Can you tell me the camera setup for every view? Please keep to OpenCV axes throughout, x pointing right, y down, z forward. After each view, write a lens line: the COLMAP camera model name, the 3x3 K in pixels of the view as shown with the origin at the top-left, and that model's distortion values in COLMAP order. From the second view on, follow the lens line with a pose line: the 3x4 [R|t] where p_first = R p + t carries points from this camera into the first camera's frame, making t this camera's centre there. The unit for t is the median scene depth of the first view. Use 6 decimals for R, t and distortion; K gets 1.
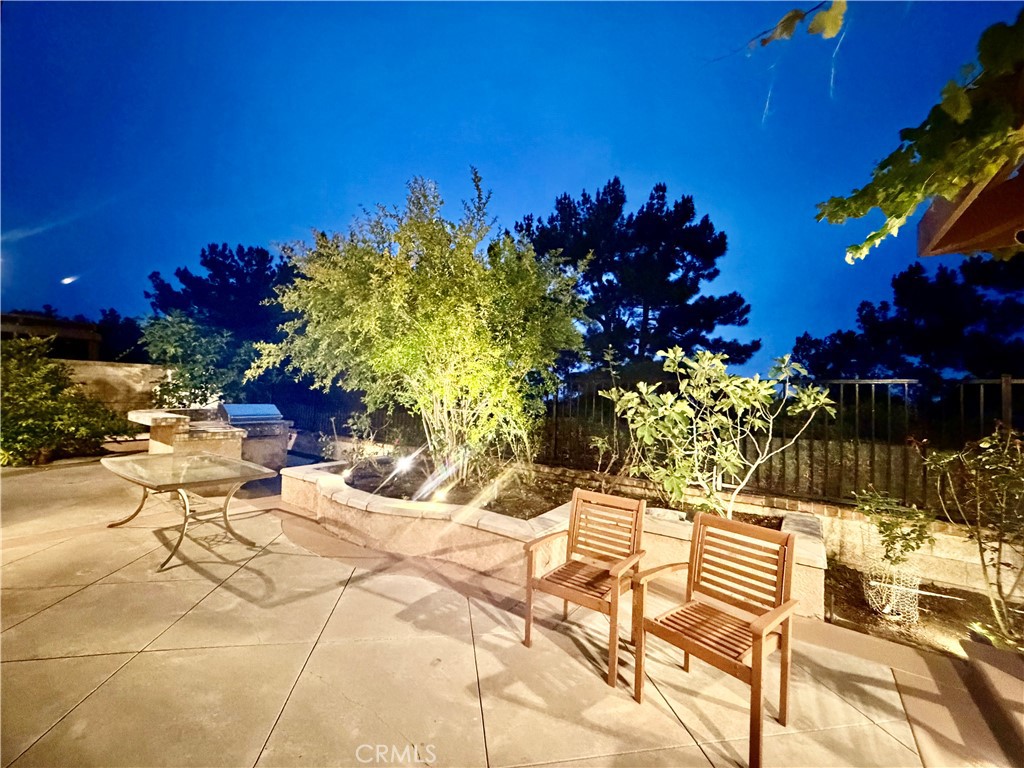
lens RADIAL K [[408.0, 0, 511.1], [0, 408.0, 383.4], [0, 0, 1]] dist [0.000308, -0.000251]
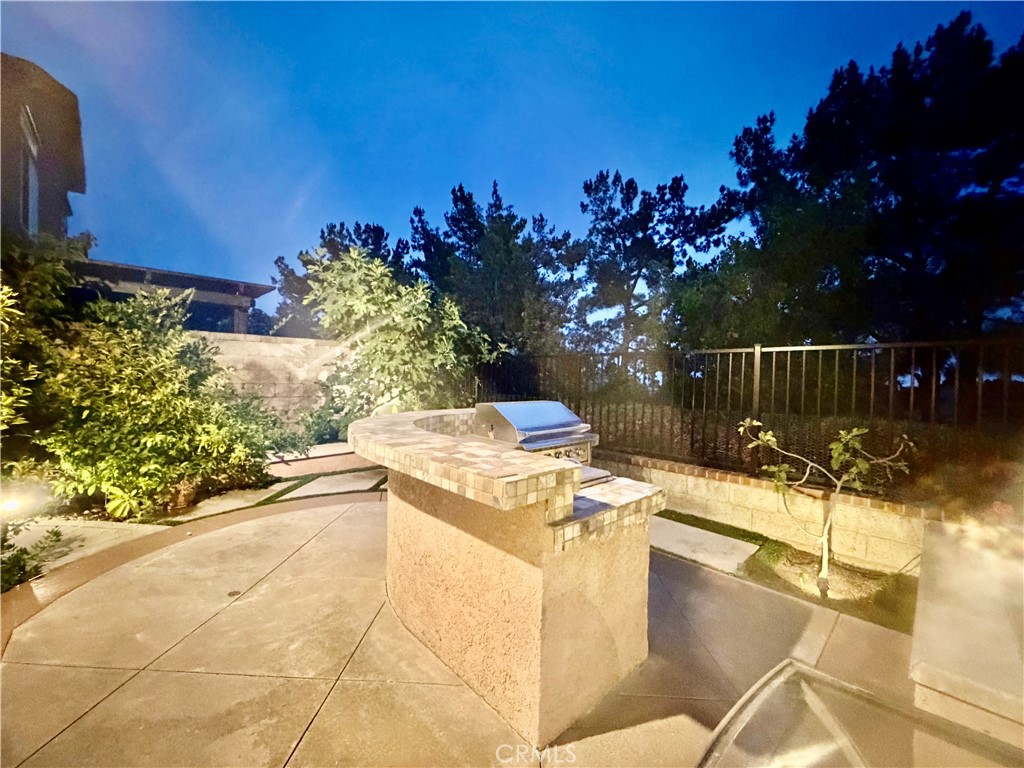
lens RADIAL K [[408.0, 0, 512.1], [0, 408.0, 384.0], [0, 0, 1]] dist [0.000308, -0.000251]
pose [[0.982320, -0.012518, -0.186792, -0.505414], [0.019963, 0.999077, 0.038034, 0.008856], [0.186143, -0.041091, 0.981663, 0.458345]]
